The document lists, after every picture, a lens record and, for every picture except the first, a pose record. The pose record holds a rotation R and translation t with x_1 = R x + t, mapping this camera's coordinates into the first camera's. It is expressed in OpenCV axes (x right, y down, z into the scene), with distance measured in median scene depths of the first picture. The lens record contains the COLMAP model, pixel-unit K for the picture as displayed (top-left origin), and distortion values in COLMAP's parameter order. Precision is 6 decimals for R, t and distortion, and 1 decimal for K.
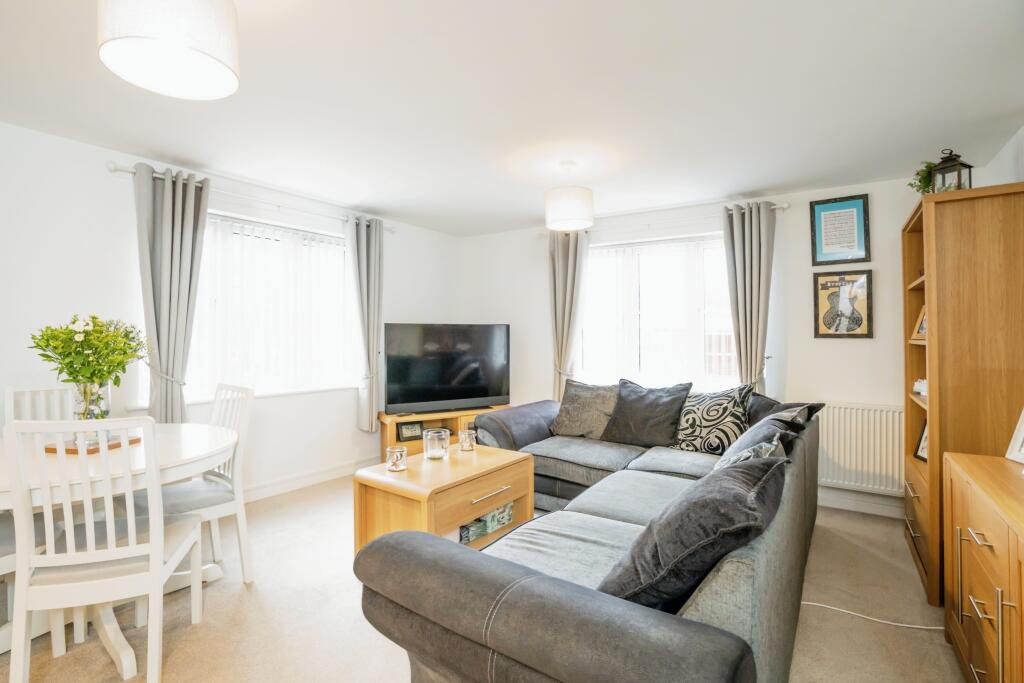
lens RADIAL K [[482.5, 0, 511.4], [0, 482.5, 327.9], [0, 0, 1]] dist [-0.001167, 0.000372]
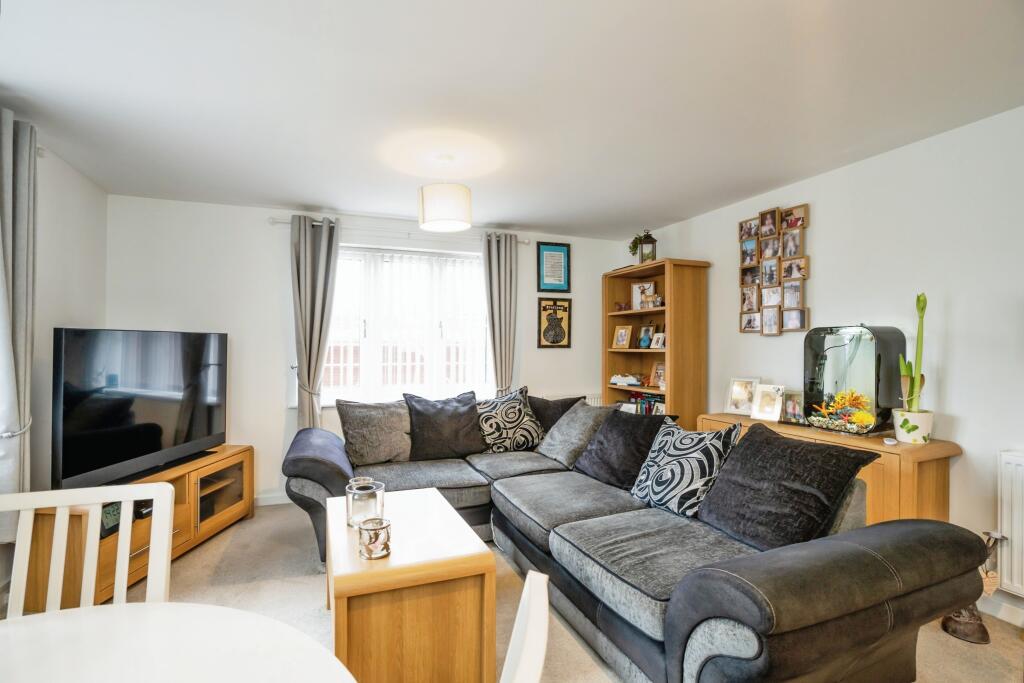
lens RADIAL K [[485.9, 0, 512.0], [0, 485.9, 341.5], [0, 0, 1]] dist [-0.001066, 0.000029]
pose [[0.573584, 0.000966, 0.819146, -0.479038], [-0.007922, 0.999959, 0.004368, -0.002016], [-0.819108, -0.008994, 0.573568, 0.319781]]
